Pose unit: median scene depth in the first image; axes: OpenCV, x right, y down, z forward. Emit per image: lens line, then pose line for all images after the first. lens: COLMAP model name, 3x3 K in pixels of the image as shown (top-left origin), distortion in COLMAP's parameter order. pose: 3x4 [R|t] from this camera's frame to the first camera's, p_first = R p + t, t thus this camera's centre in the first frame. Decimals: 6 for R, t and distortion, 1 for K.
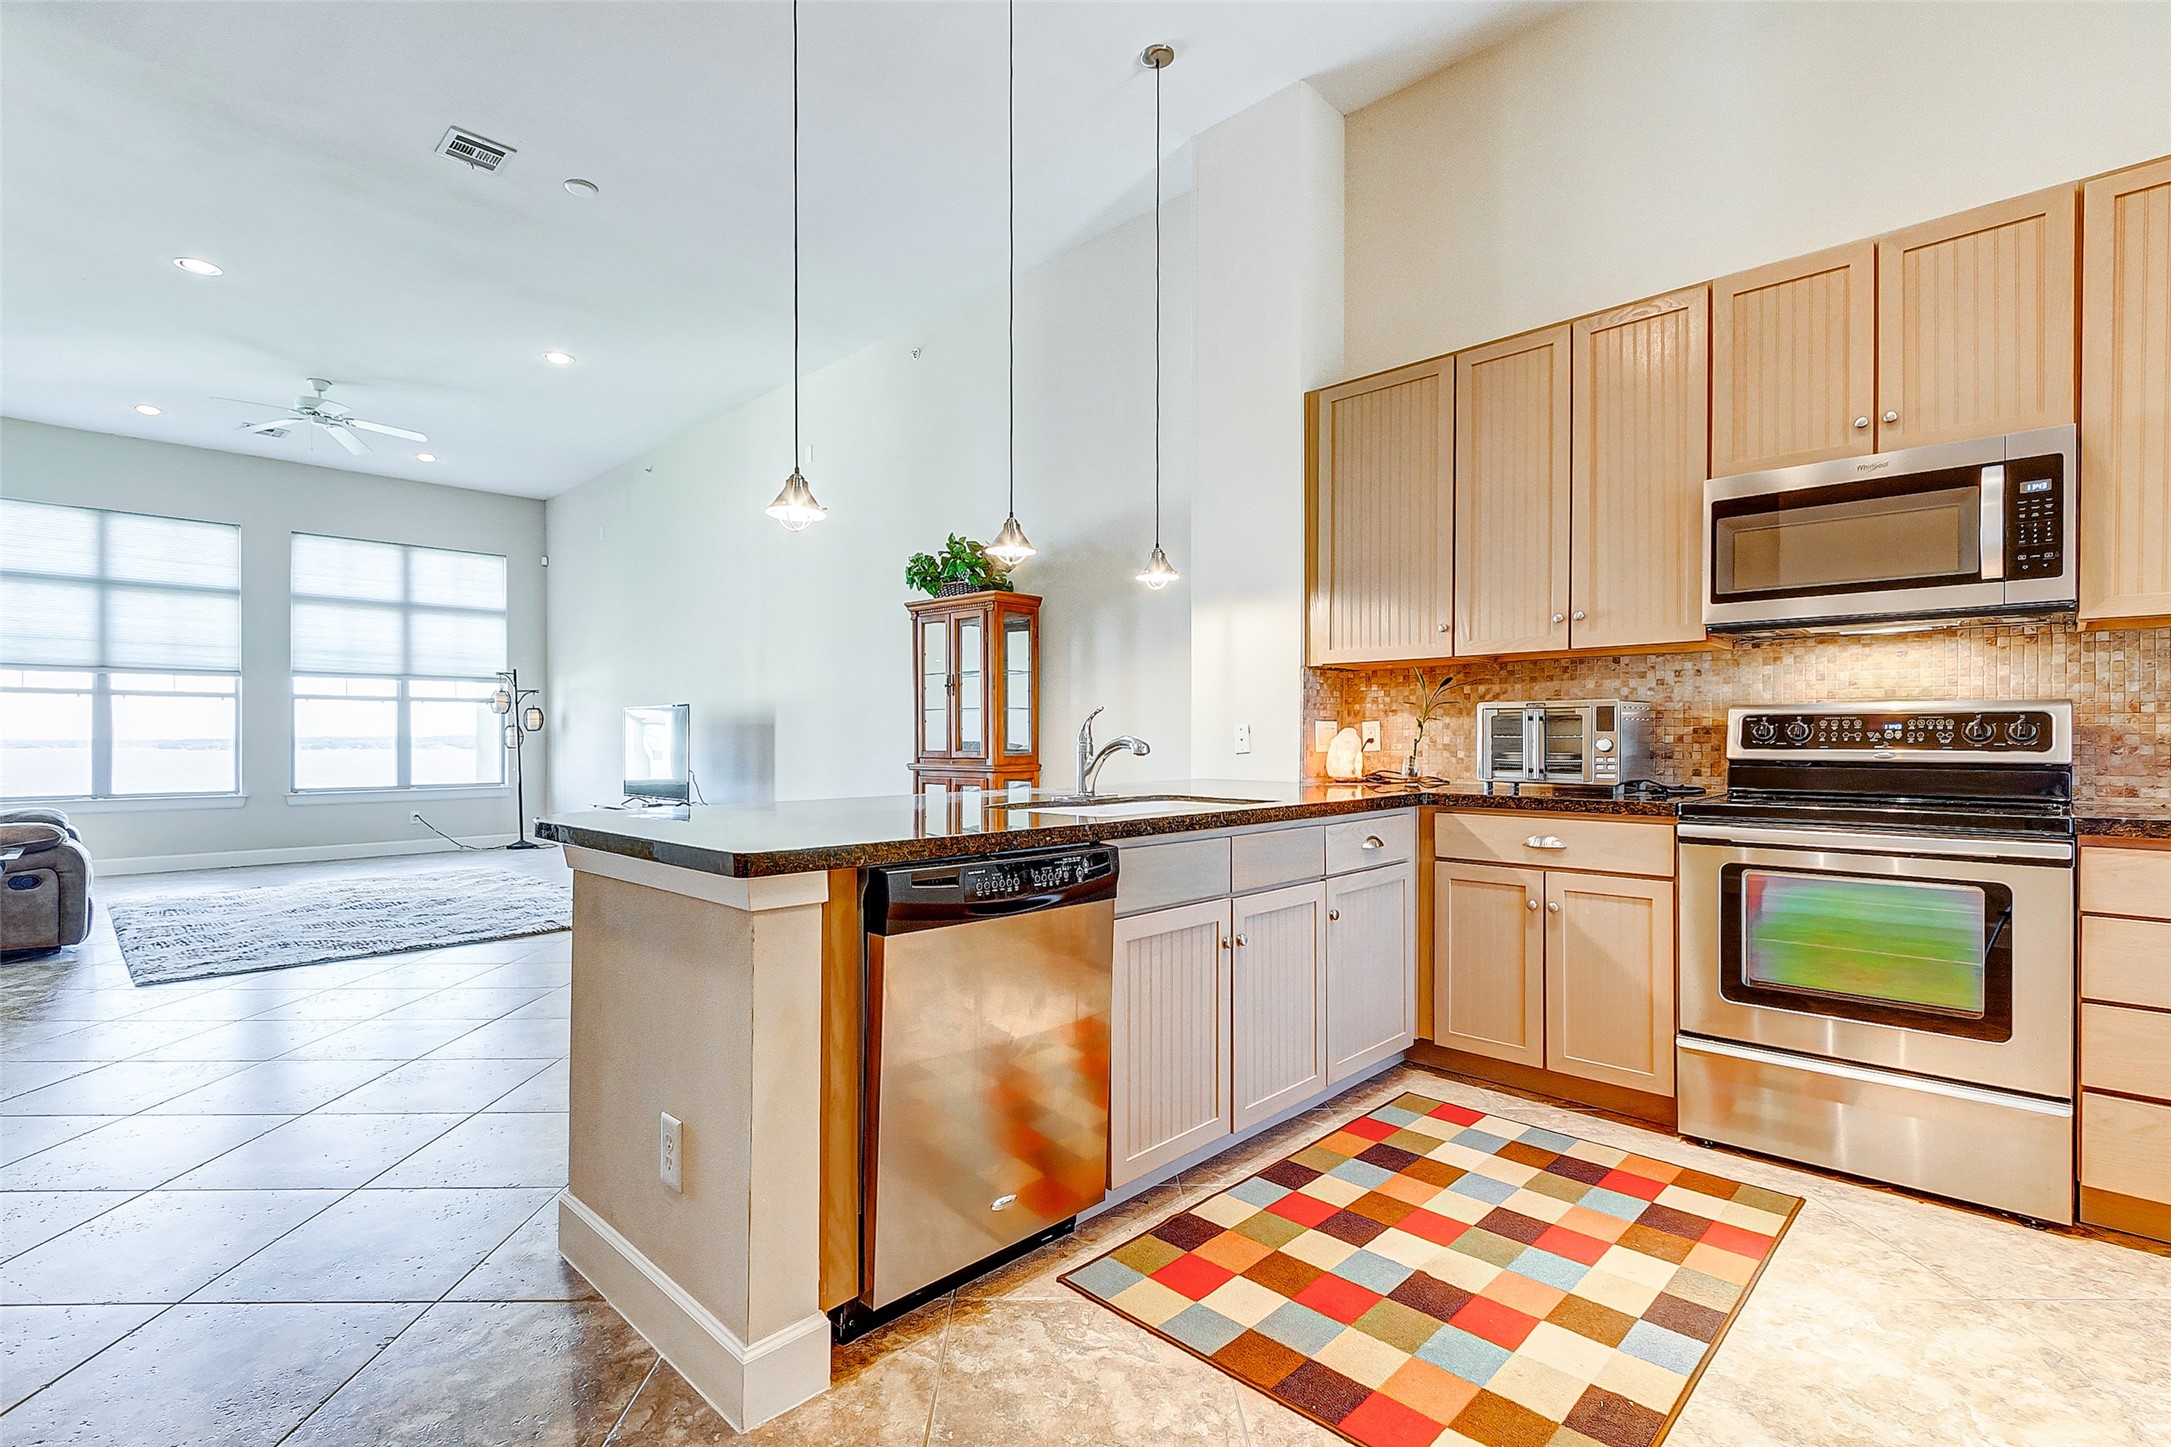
lens RADIAL K [[997.6, 0, 1087.9], [0, 997.6, 738.8], [0, 0, 1]] dist [0.013520, -0.008554]
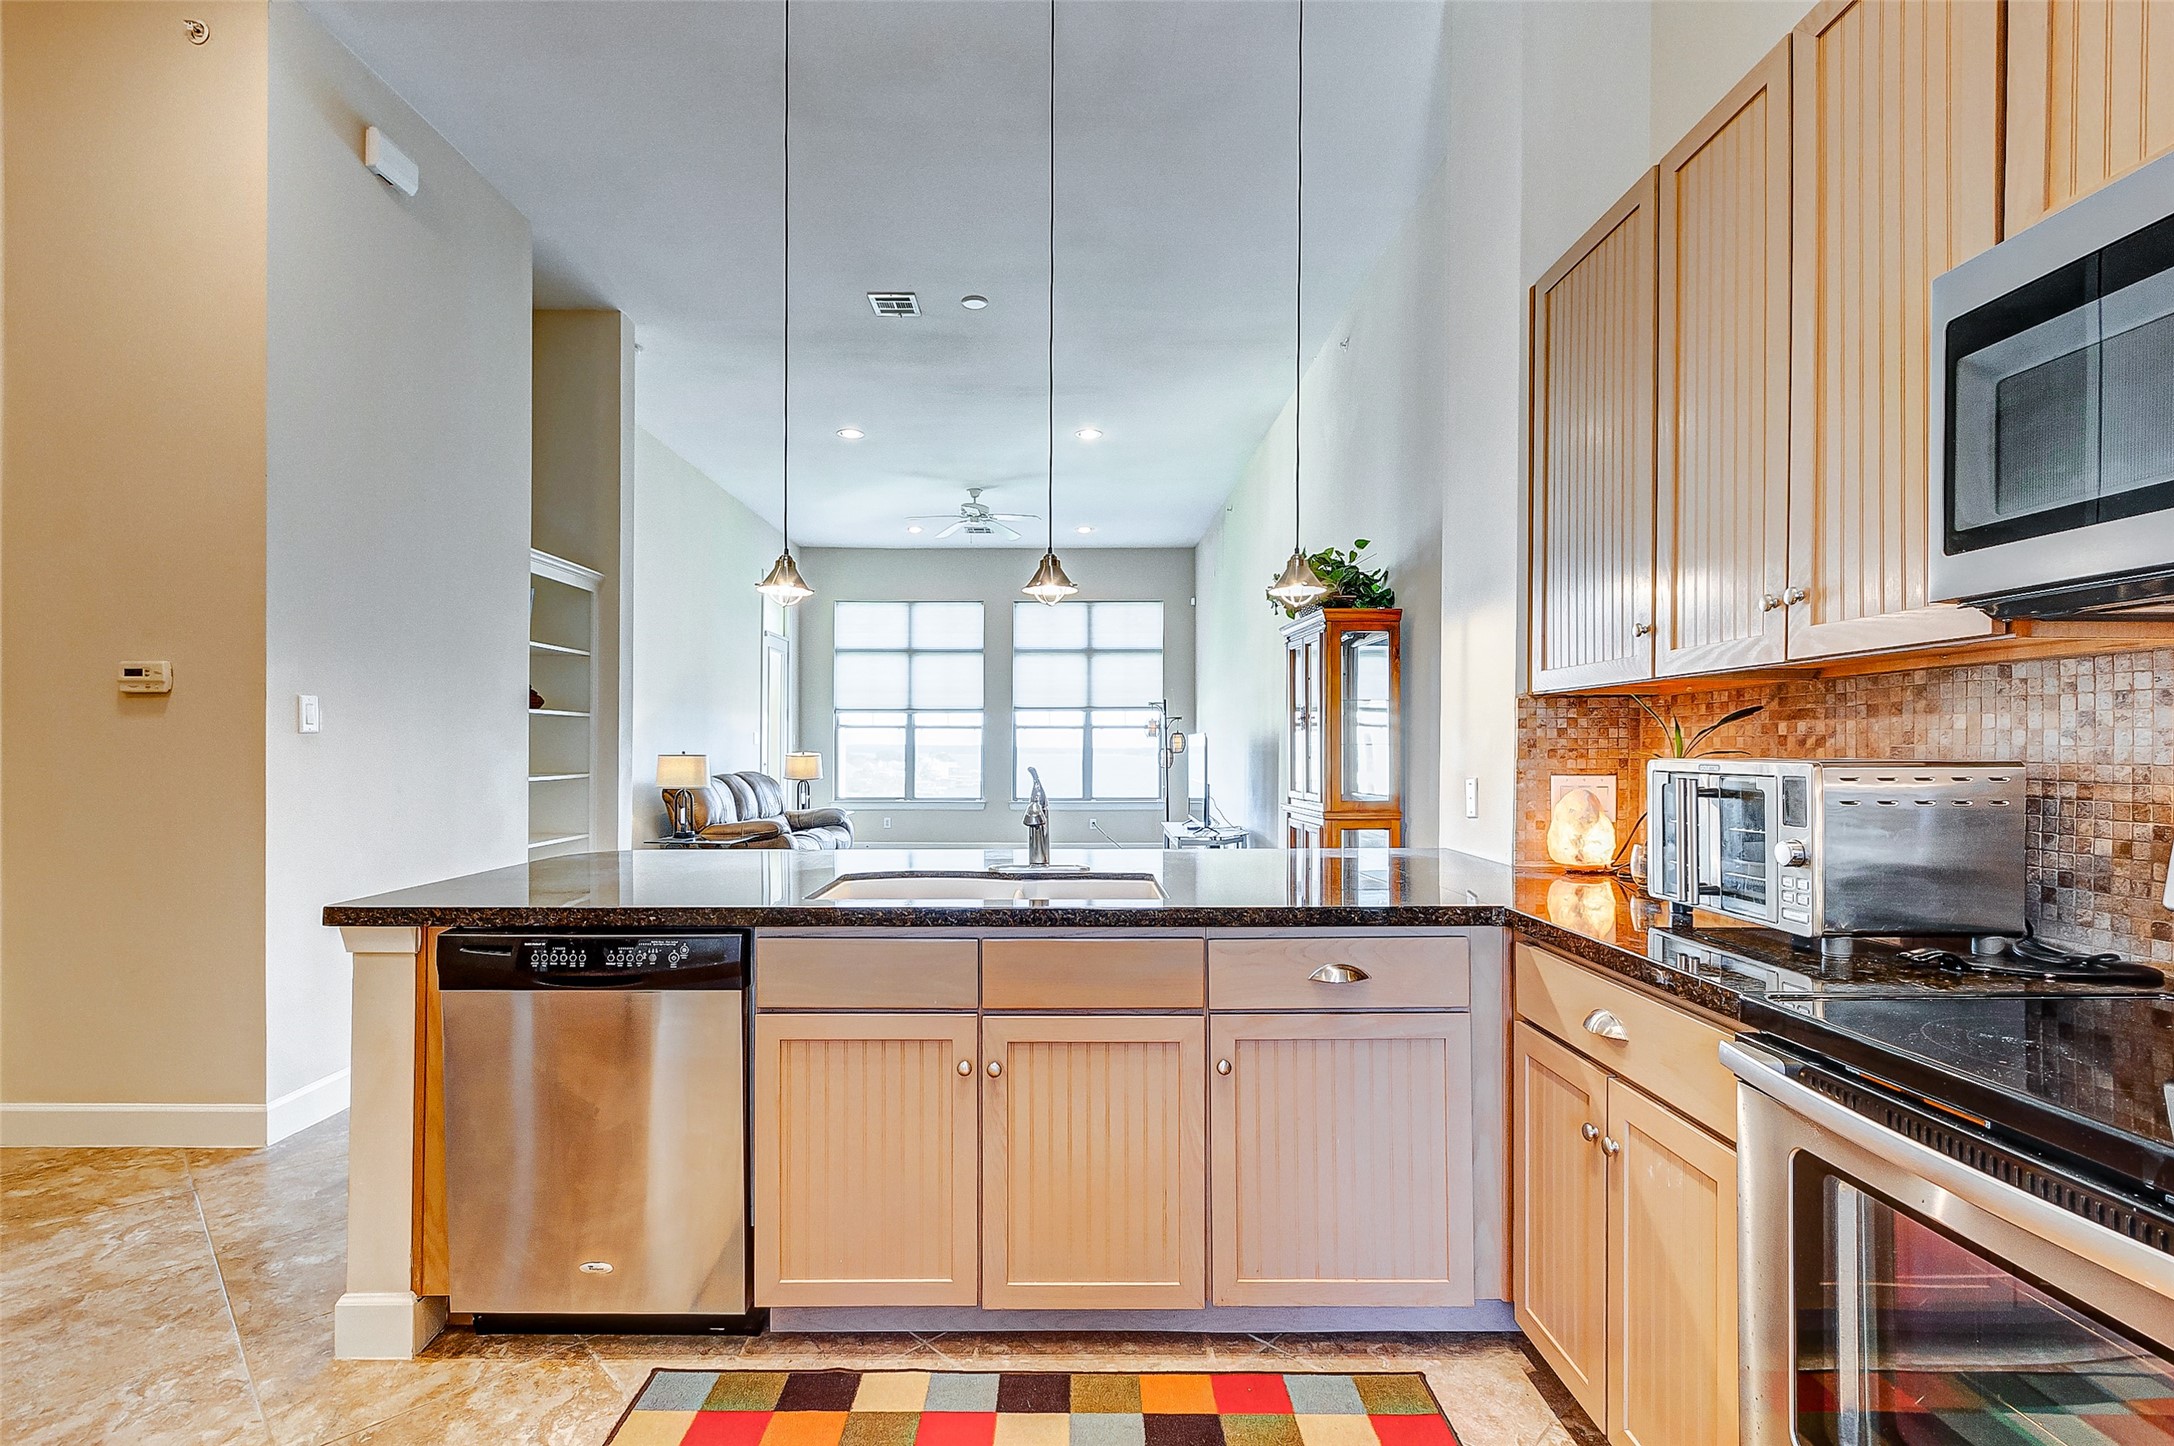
lens RADIAL K [[1017.6, 0, 1081.5], [0, 1017.6, 741.3], [0, 0, 1]] dist [0.007957, 0.000172]
pose [[0.697419, -0.002249, -0.716660, 0.654750], [-0.002729, 0.999979, -0.005793, -0.047508], [0.716659, 0.005996, 0.697398, 0.398298]]
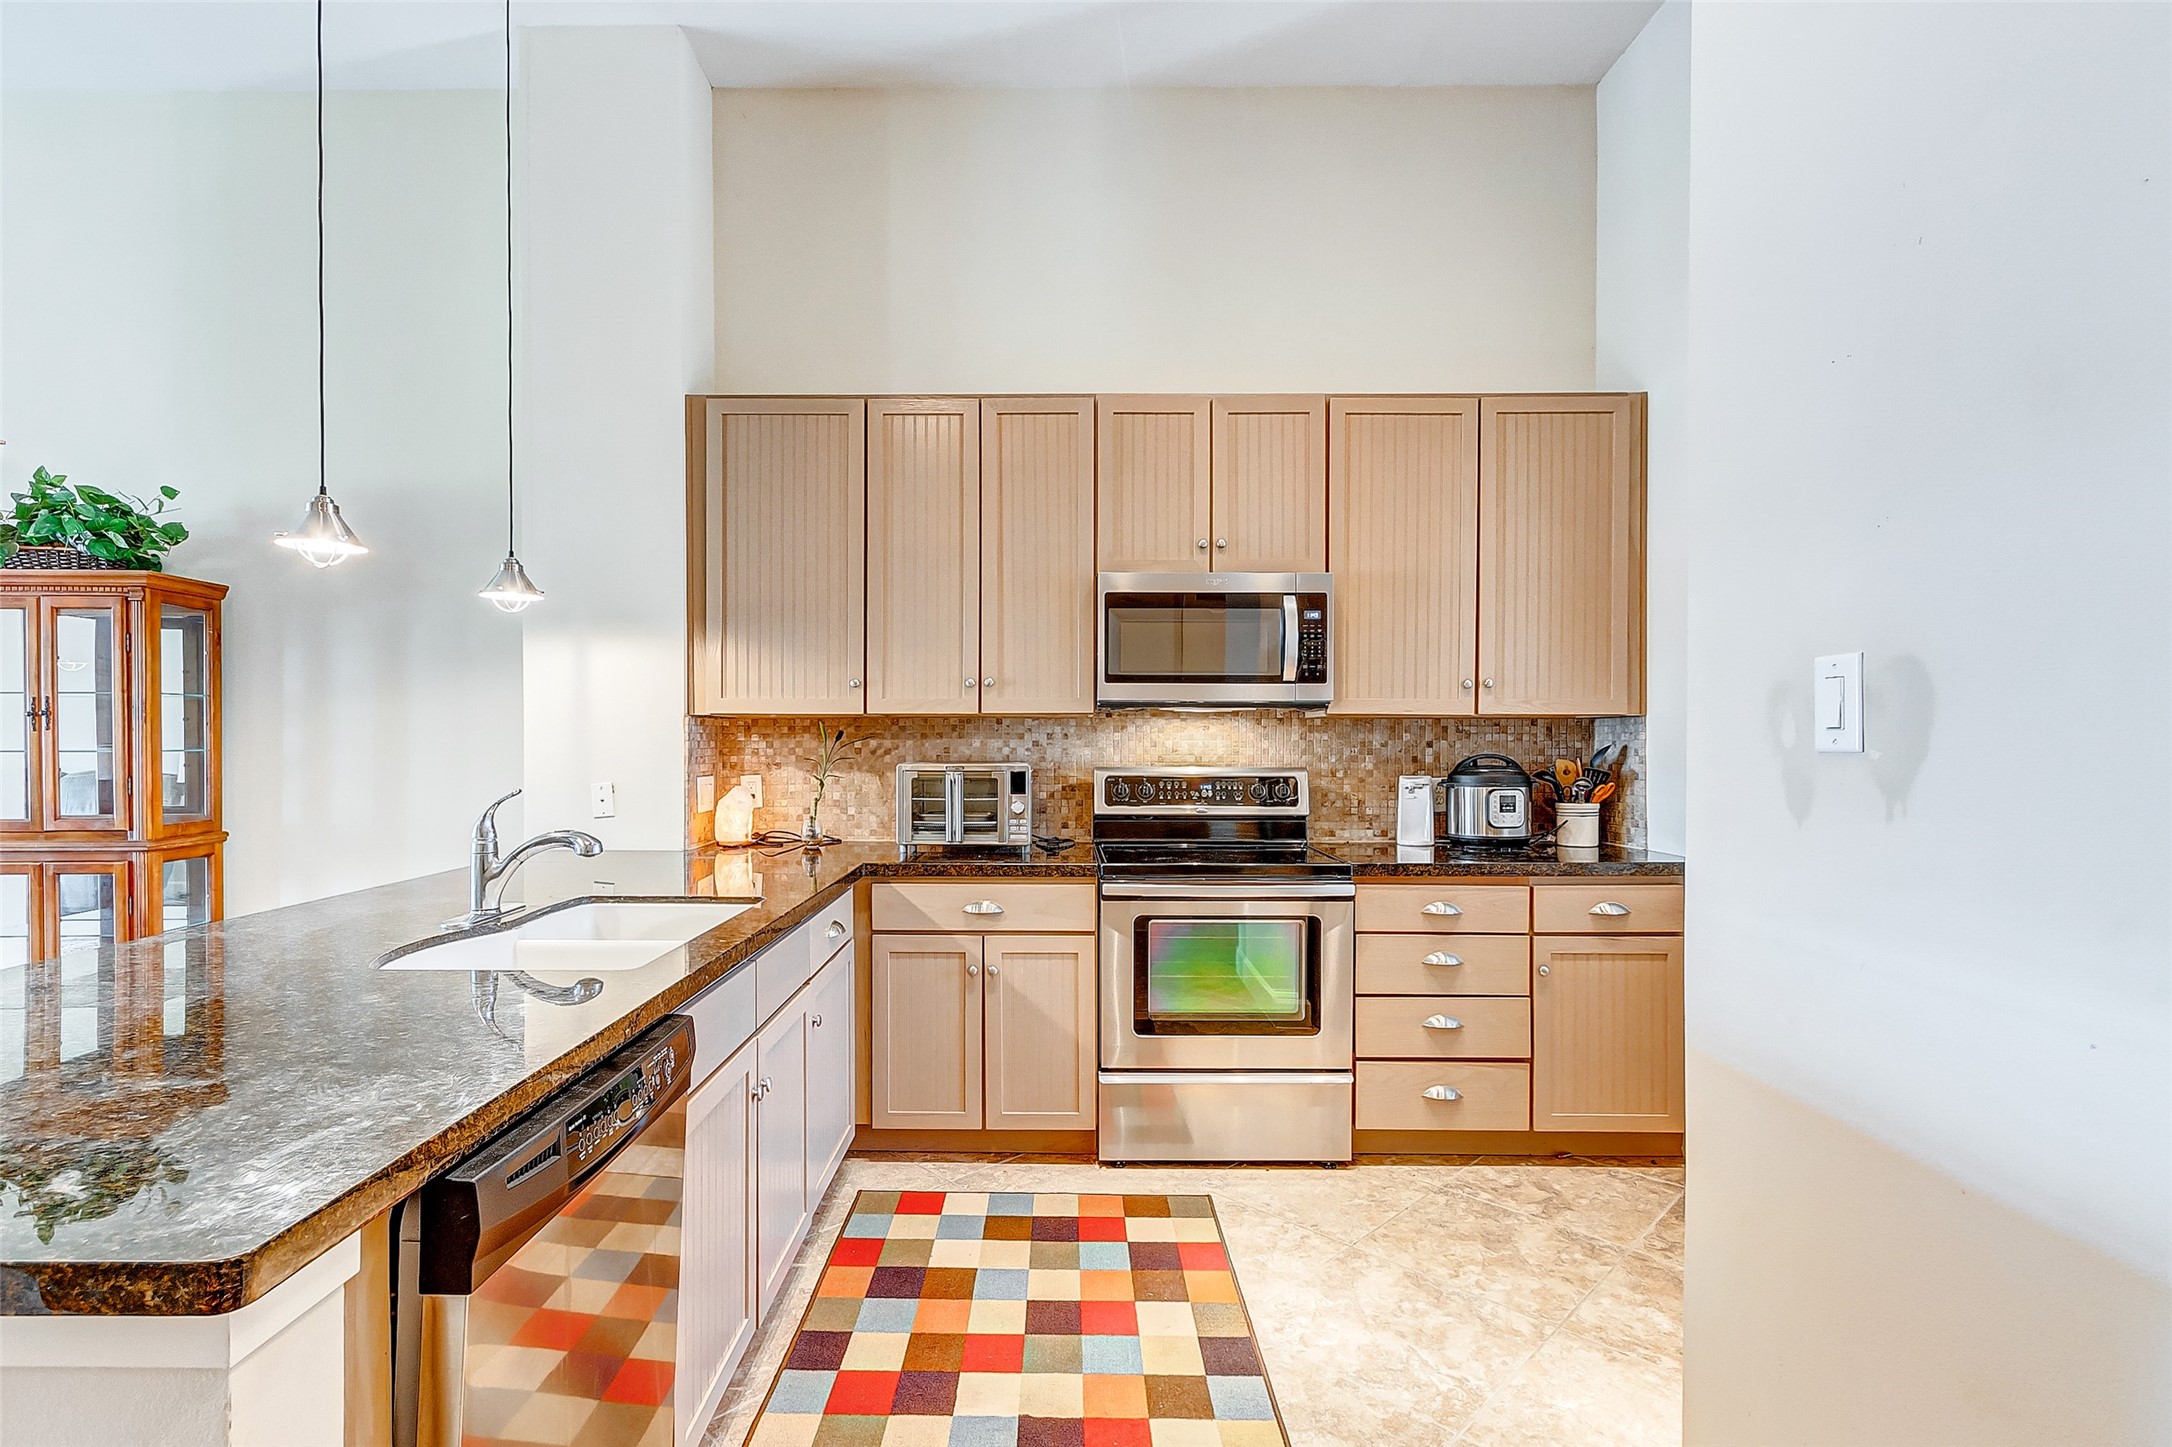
lens RADIAL K [[1007.1, 0, 1043.4], [0, 1007.1, 749.9], [0, 0, 1]] dist [0.003356, 0.000338]
pose [[0.728608, -0.004197, 0.684918, -0.200336], [-0.001543, 0.999969, 0.007769, -0.064956], [-0.684929, -0.006717, 0.728579, 0.210185]]
